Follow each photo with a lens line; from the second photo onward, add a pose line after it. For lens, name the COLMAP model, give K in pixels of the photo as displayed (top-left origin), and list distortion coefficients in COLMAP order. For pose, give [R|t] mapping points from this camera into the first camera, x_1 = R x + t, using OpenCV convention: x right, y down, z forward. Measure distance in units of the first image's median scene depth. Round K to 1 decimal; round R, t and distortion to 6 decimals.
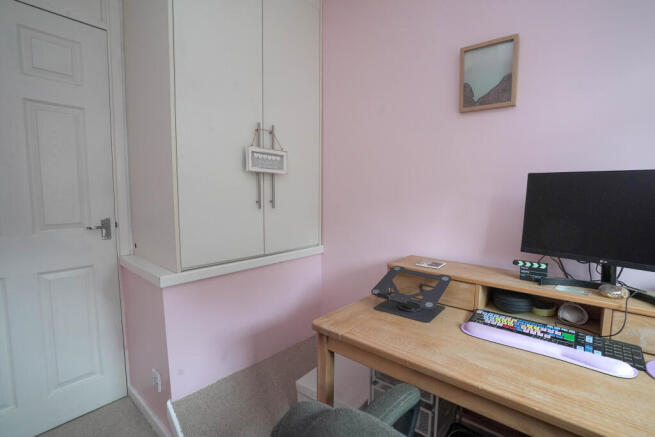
lens RADIAL K [[319.1, 0, 327.5], [0, 319.1, 218.5], [0, 0, 1]] dist [-0.000483, -0.000006]
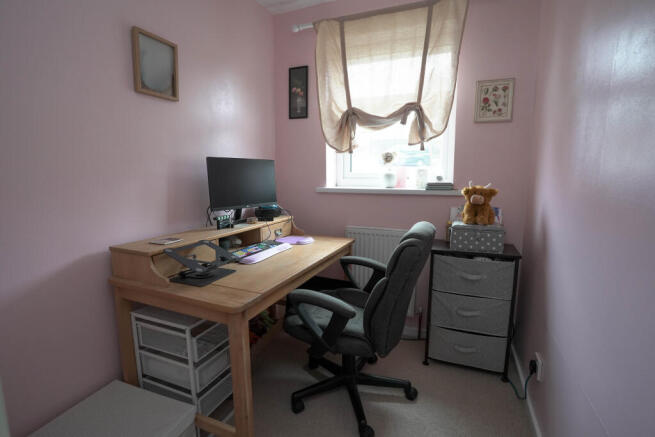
lens RADIAL K [[319.1, 0, 327.5], [0, 319.1, 218.5], [0, 0, 1]] dist [-0.000483, -0.000006]
pose [[-0.252157, -0.160281, 0.954320, -0.925026], [0.087152, 0.978418, 0.187356, -0.091768], [-0.963754, 0.130414, -0.232746, 0.843800]]
